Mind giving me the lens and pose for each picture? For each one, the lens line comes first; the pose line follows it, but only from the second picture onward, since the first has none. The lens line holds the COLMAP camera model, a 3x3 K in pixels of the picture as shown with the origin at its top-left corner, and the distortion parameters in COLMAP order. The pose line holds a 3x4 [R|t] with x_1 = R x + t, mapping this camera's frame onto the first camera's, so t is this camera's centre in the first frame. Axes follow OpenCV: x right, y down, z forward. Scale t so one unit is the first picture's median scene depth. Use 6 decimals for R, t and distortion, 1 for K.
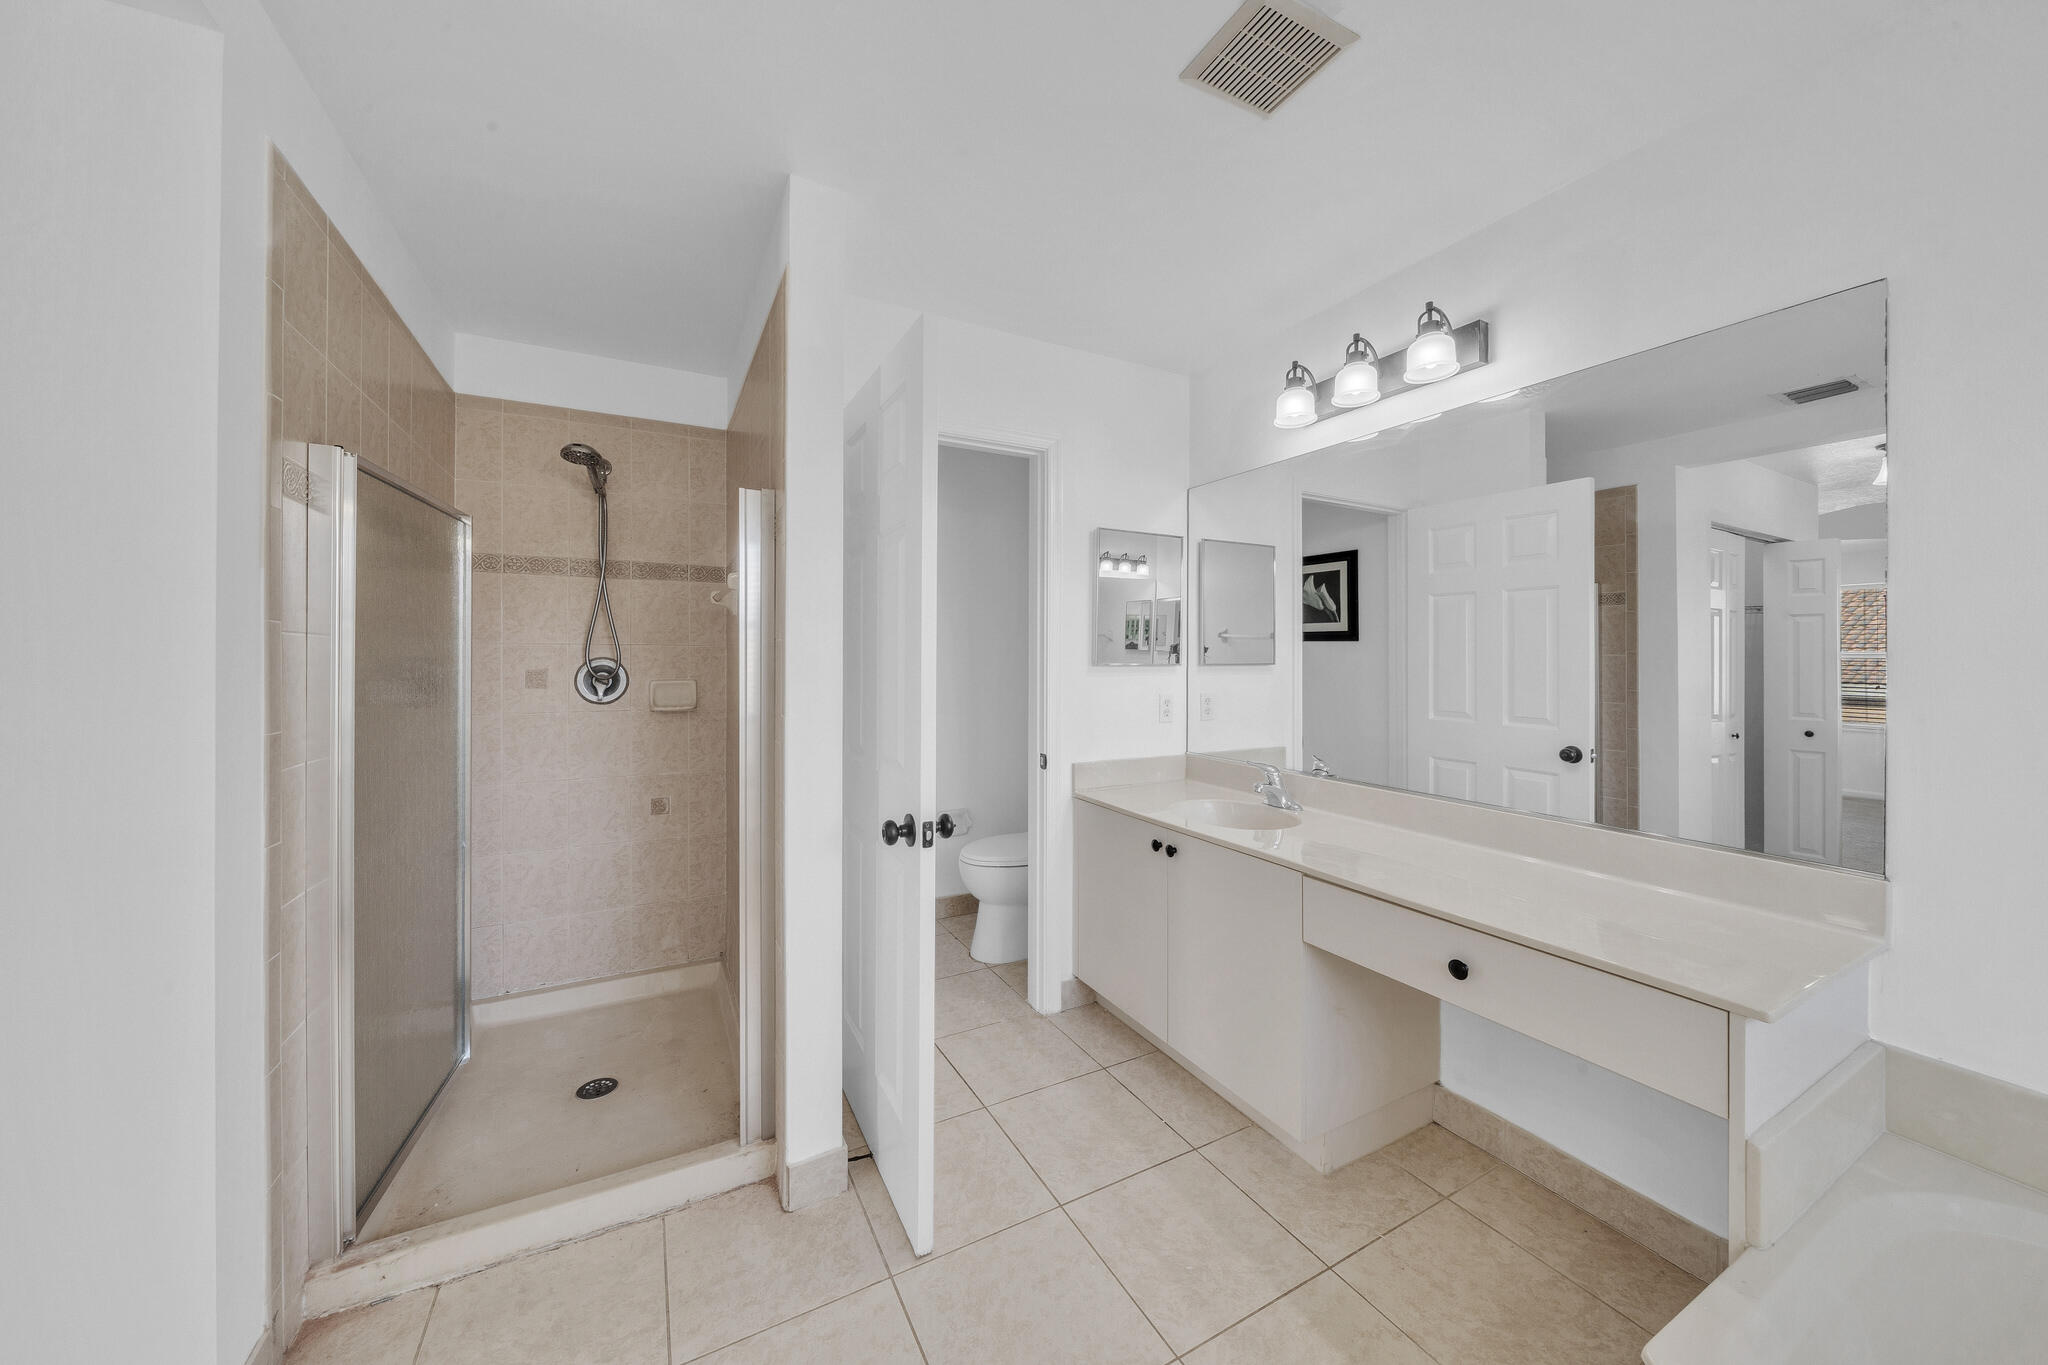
lens RADIAL K [[702.1, 0, 1022.8], [0, 702.1, 670.5], [0, 0, 1]] dist [-0.005863, 0.000665]
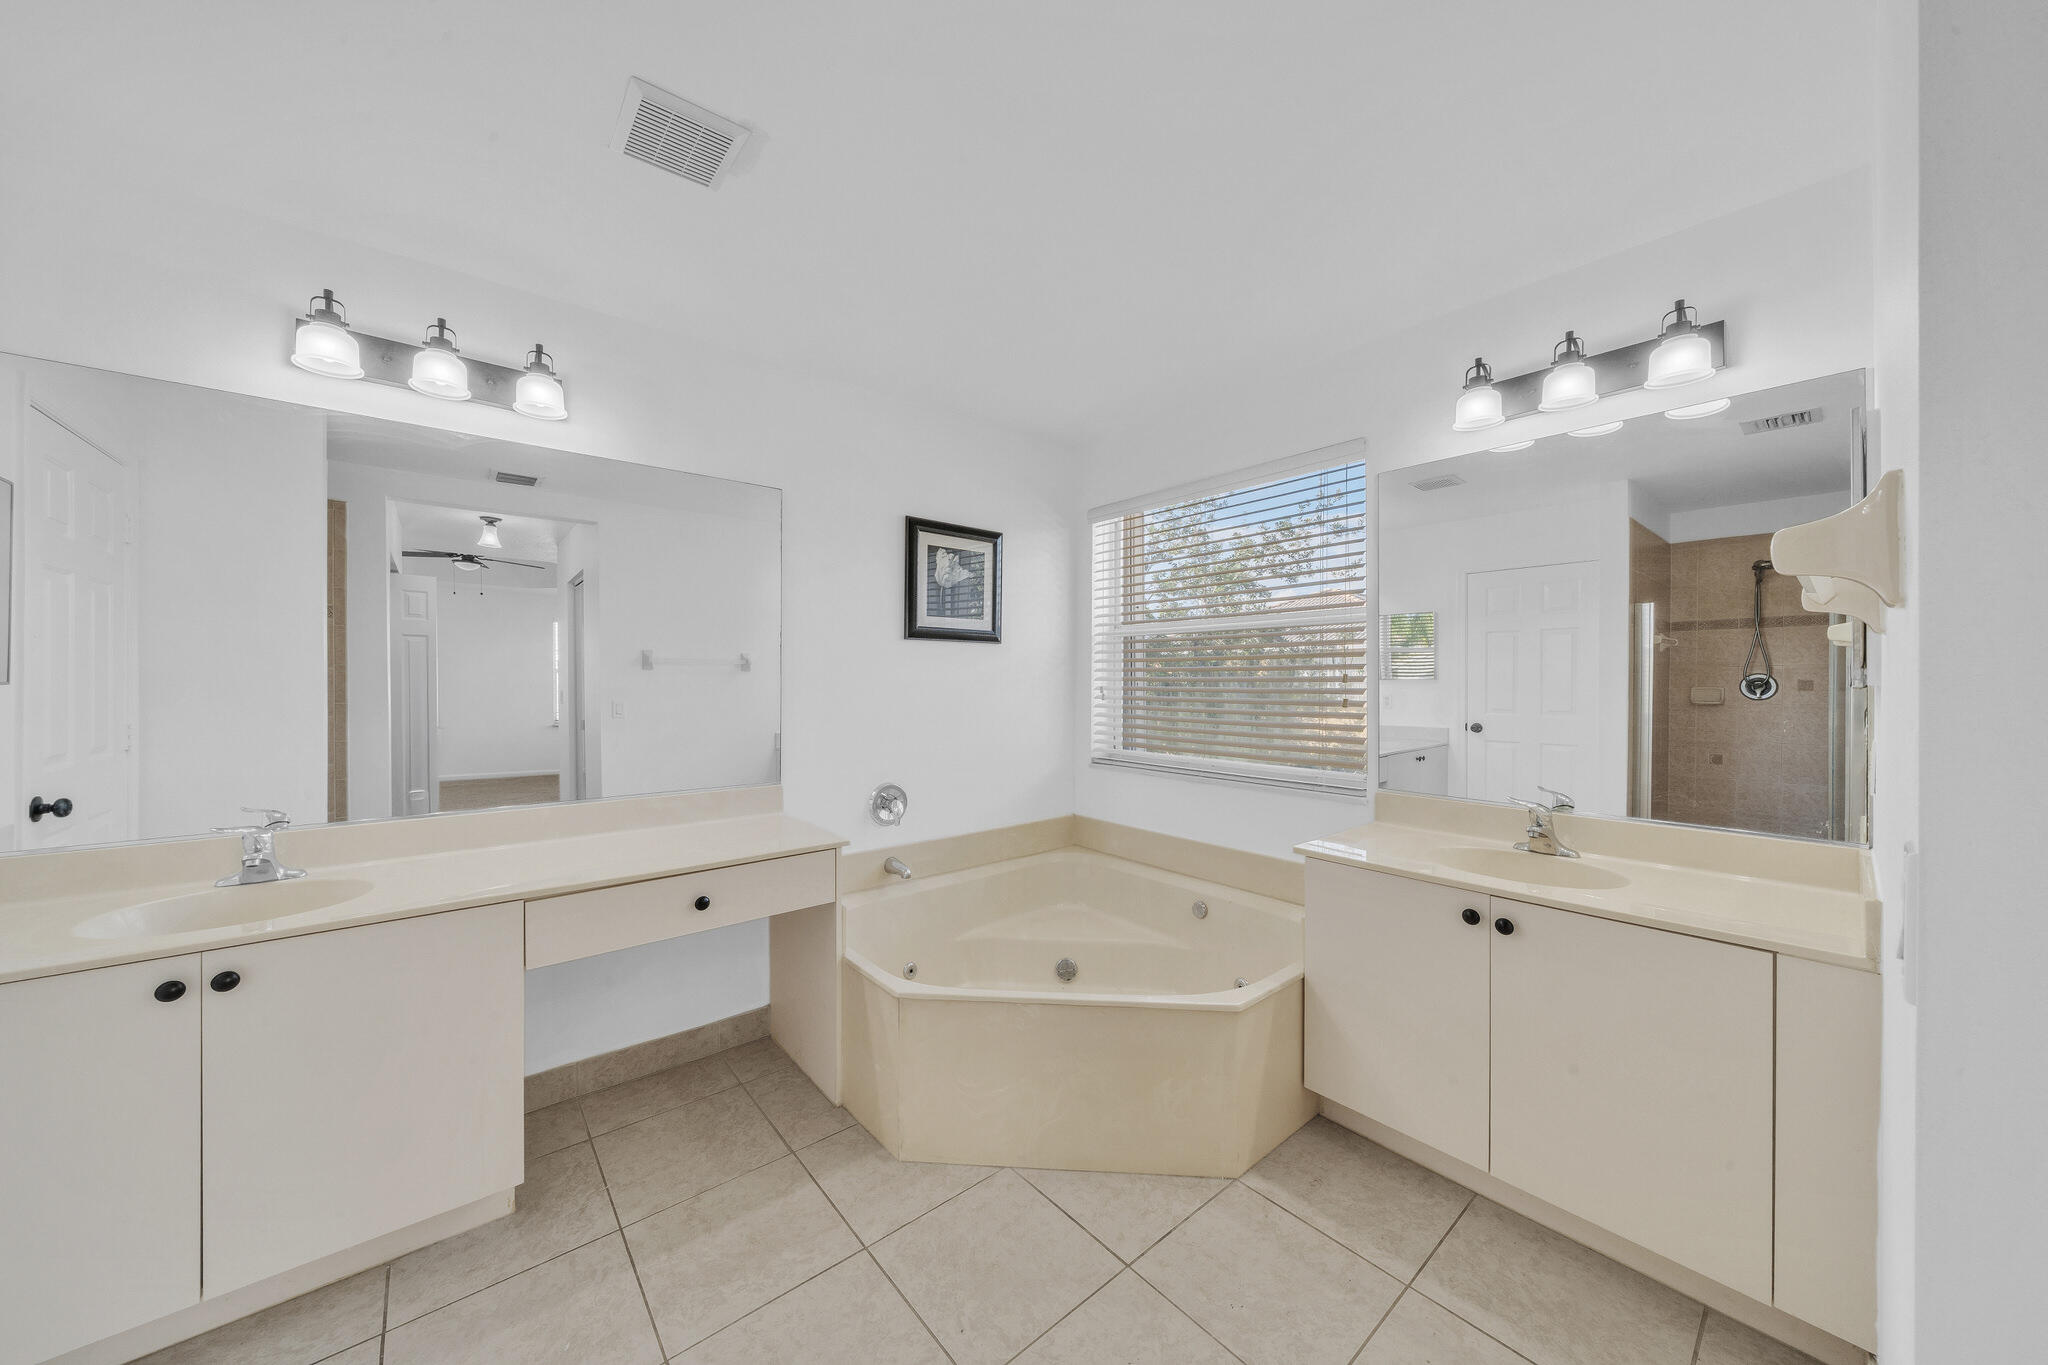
lens RADIAL K [[702.1, 0, 1010.9], [0, 702.1, 670.8], [0, 0, 1]] dist [-0.005863, 0.000665]
pose [[-0.223289, 0.015307, 0.974632, -0.621574], [-0.016618, 0.999672, -0.019507, -0.024629], [-0.974611, -0.020552, -0.222962, 0.503334]]
